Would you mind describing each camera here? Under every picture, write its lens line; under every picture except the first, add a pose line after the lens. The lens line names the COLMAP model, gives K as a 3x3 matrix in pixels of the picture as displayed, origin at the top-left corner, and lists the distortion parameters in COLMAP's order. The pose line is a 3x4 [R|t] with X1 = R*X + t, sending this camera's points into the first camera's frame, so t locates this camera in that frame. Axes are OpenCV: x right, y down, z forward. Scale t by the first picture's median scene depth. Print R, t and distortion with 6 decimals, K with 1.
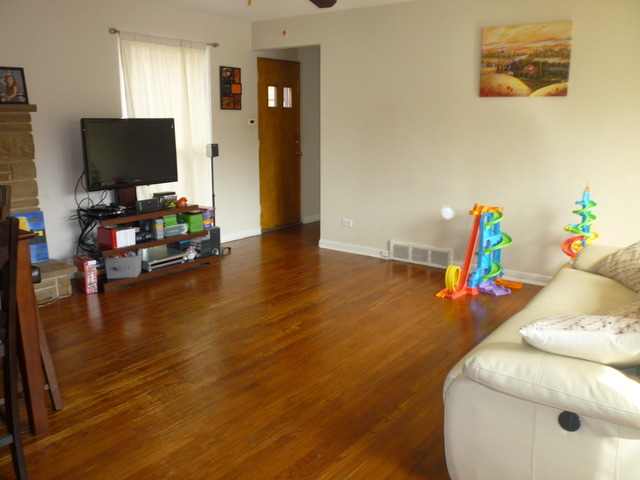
lens RADIAL K [[560.8, 0, 318.3], [0, 560.8, 237.2], [0, 0, 1]] dist [-0.027941, 0.007135]
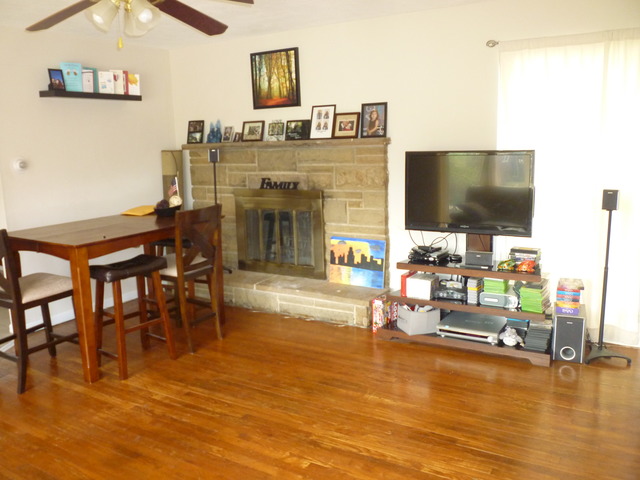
lens RADIAL K [[560.8, 0, 318.0], [0, 560.8, 244.4], [0, 0, 1]] dist [-0.027941, 0.007135]
pose [[0.094321, 0.177670, -0.979560, 0.522367], [-0.180639, 0.970668, 0.158663, -0.189902], [0.979016, 0.161981, 0.123648, 0.788780]]
